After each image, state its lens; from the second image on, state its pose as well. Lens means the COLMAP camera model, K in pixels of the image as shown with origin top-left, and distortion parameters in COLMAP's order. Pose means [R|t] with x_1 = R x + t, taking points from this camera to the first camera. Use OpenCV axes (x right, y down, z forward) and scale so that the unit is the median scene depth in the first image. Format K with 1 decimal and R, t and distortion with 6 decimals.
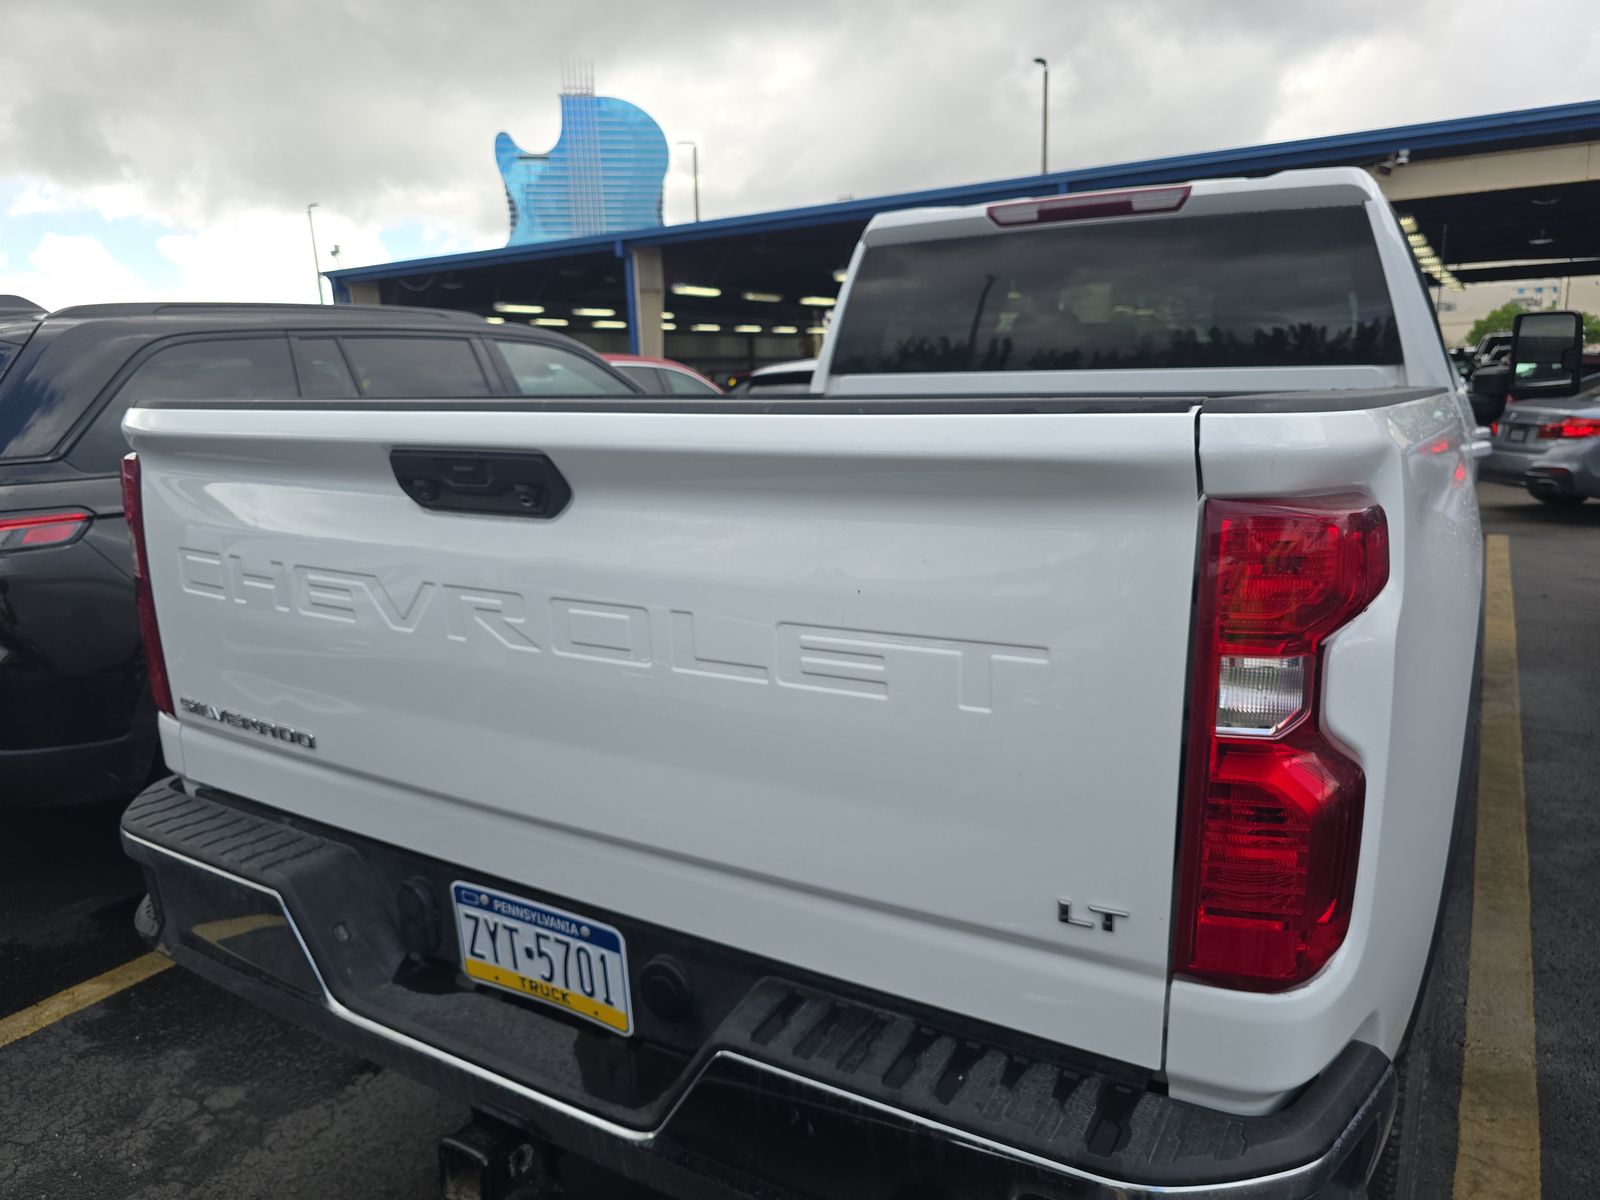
lens RADIAL K [[1103.1, 0, 800.0], [0, 1103.1, 600.0], [0, 0, 1]] dist [0.040316, -0.039860]
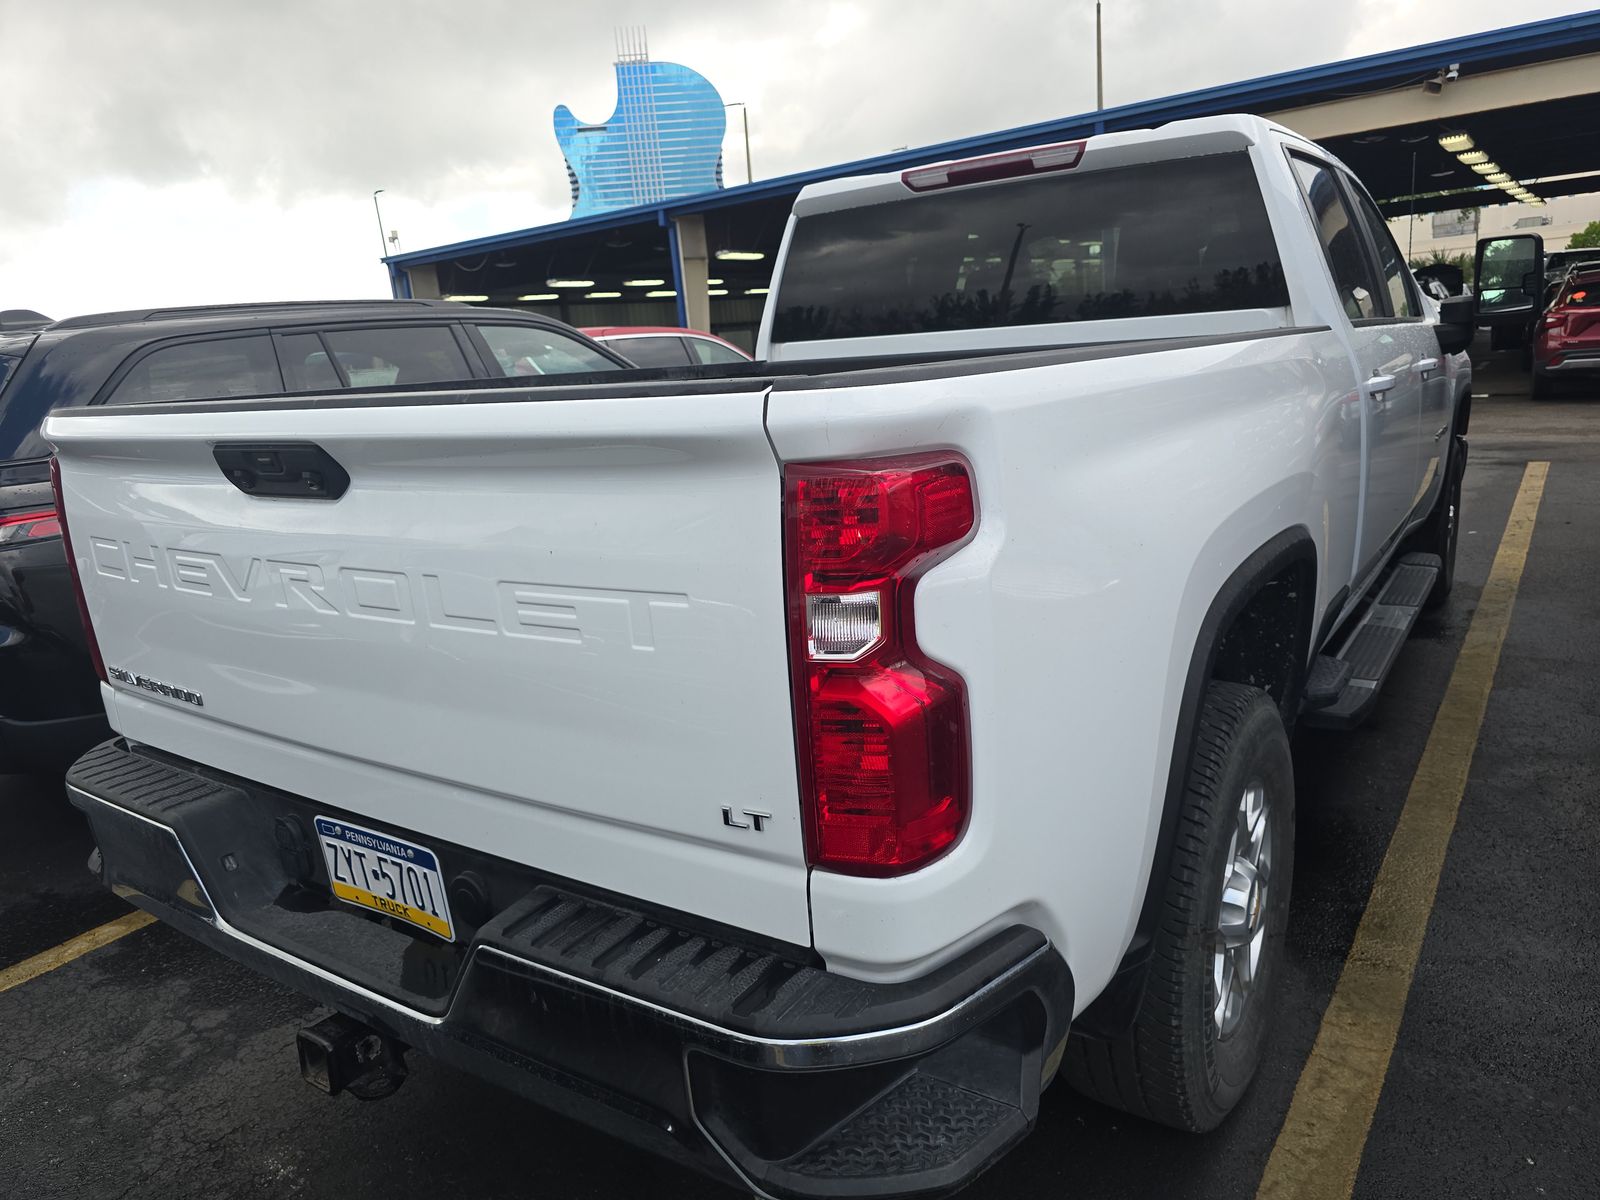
lens RADIAL K [[1089.1, 0, 800.0], [0, 1089.1, 600.0], [0, 0, 1]] dist [0.064970, -0.062472]
pose [[0.996883, -0.038052, -0.069114, 0.241777], [0.040629, 0.998516, 0.036269, 0.006870], [0.067631, -0.038964, 0.996949, -0.088240]]
